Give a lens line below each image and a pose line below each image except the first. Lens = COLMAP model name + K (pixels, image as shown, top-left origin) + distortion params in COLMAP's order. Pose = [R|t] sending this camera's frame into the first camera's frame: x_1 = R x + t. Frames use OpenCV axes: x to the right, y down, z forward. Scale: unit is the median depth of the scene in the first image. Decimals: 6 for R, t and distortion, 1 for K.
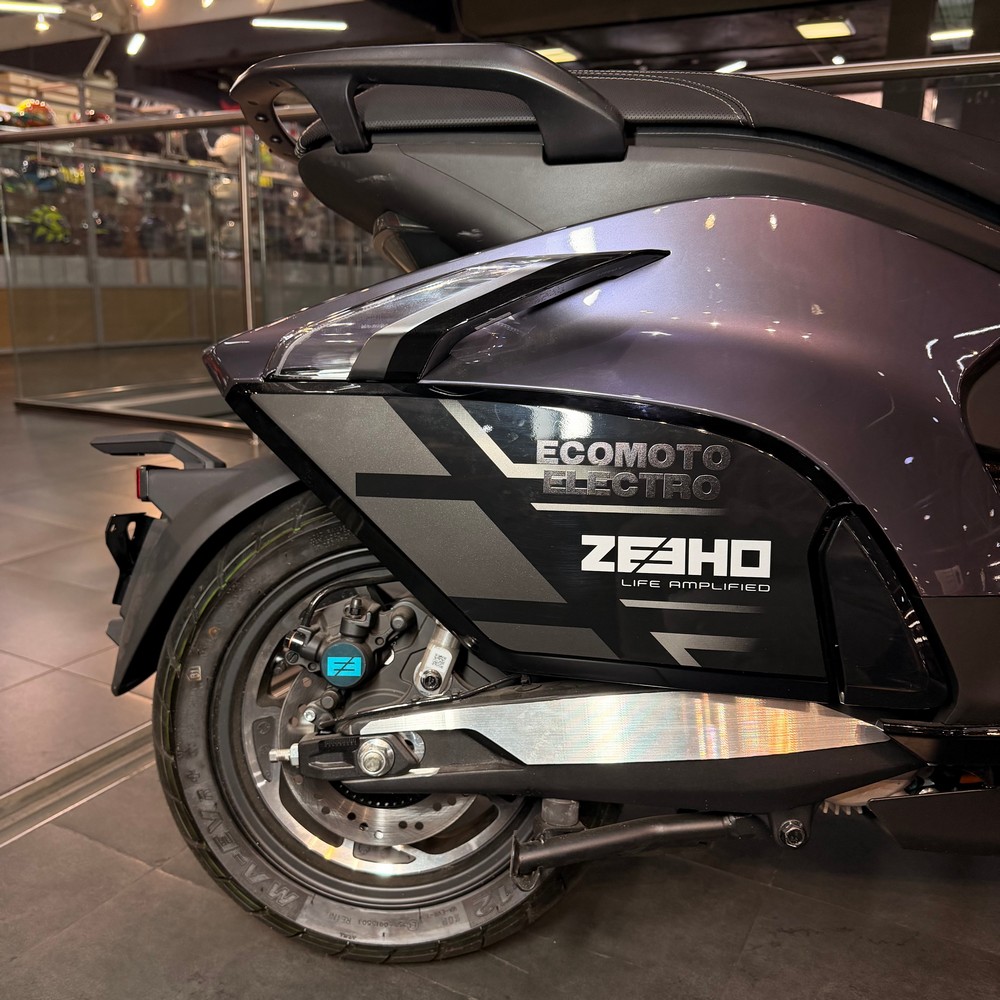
lens RADIAL K [[911.4, 0, 500.0], [0, 911.4, 500.0], [0, 0, 1]] dist [0.151844, -0.237980]
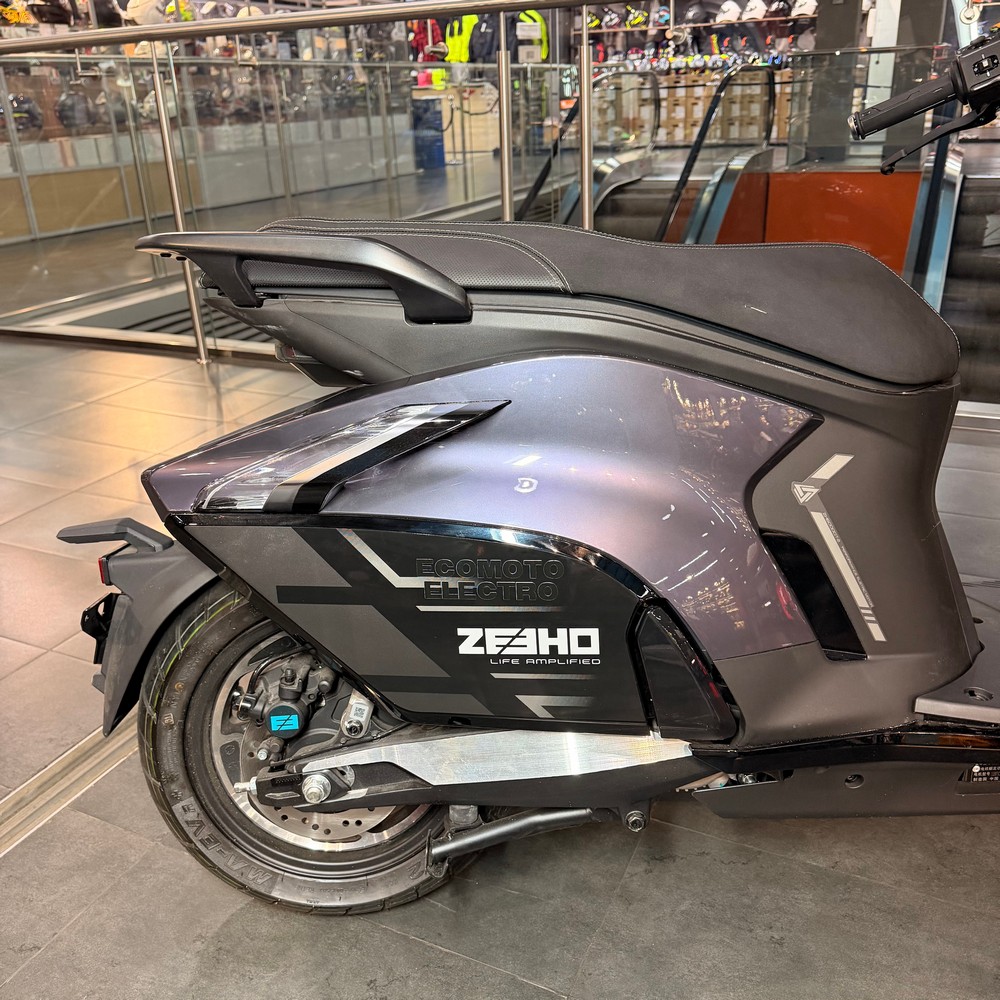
lens RADIAL K [[930.2, 0, 498.7], [0, 930.2, 491.9], [0, 0, 1]] dist [0.120090, -0.215871]
pose [[0.997255, -0.071176, 0.020419, 0.117134], [0.066919, 0.984361, 0.162959, -0.313334], [-0.031698, -0.161145, 0.986422, -0.230323]]
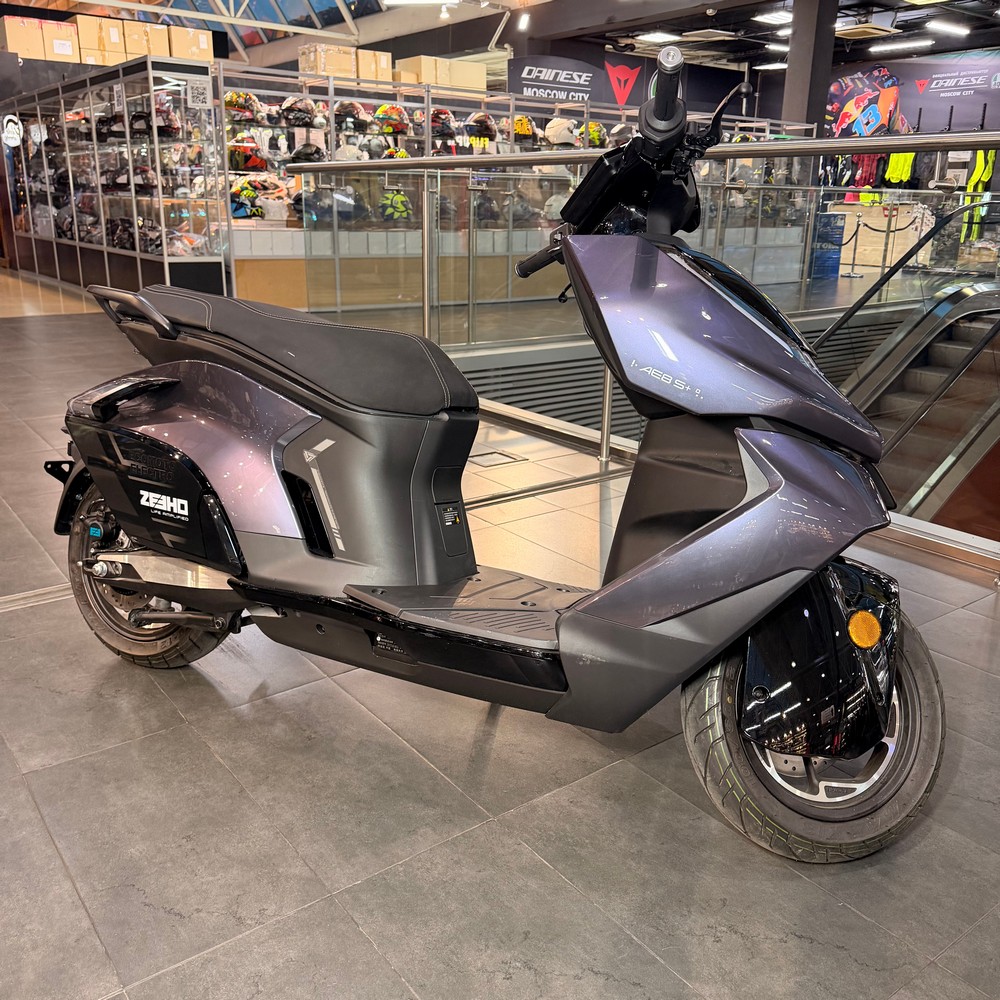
lens RADIAL K [[959.6, 0, 500.1], [0, 959.6, 476.6], [0, 0, 1]] dist [0.018411, -0.010130]
pose [[0.903557, 0.112710, -0.413377, 1.811597], [-0.098179, 0.993575, 0.056305, -0.214194], [0.417067, -0.010289, 0.908817, -0.872887]]
